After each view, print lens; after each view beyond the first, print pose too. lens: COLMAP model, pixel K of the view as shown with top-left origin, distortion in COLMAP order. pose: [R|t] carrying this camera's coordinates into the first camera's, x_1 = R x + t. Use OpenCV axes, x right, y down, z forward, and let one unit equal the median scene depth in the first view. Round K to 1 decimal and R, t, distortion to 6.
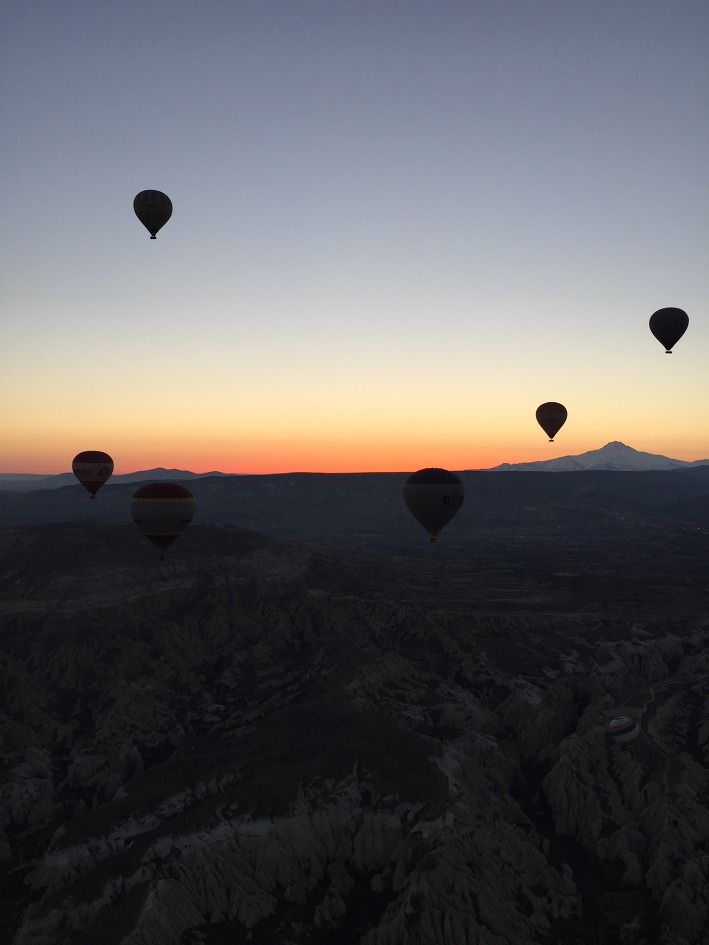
lens RADIAL K [[798.3, 0, 375.1], [0, 798.3, 470.7], [0, 0, 1]] dist [0.091187, -0.119148]
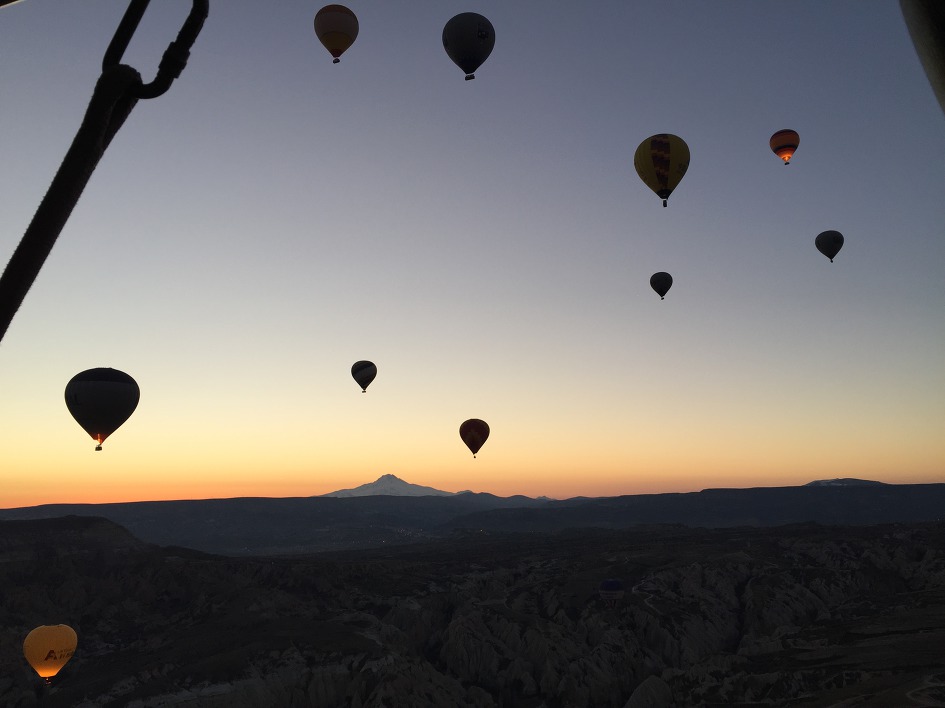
lens RADIAL K [[798.3, 0, 472.5], [0, 798.3, 354.0], [0, 0, 1]] dist [0.091187, -0.119148]
pose [[0.919749, 0.050999, 0.389180, -0.264779], [0.025944, 0.981456, -0.189926, 0.201514], [-0.391649, 0.184781, 0.901370, -0.195638]]
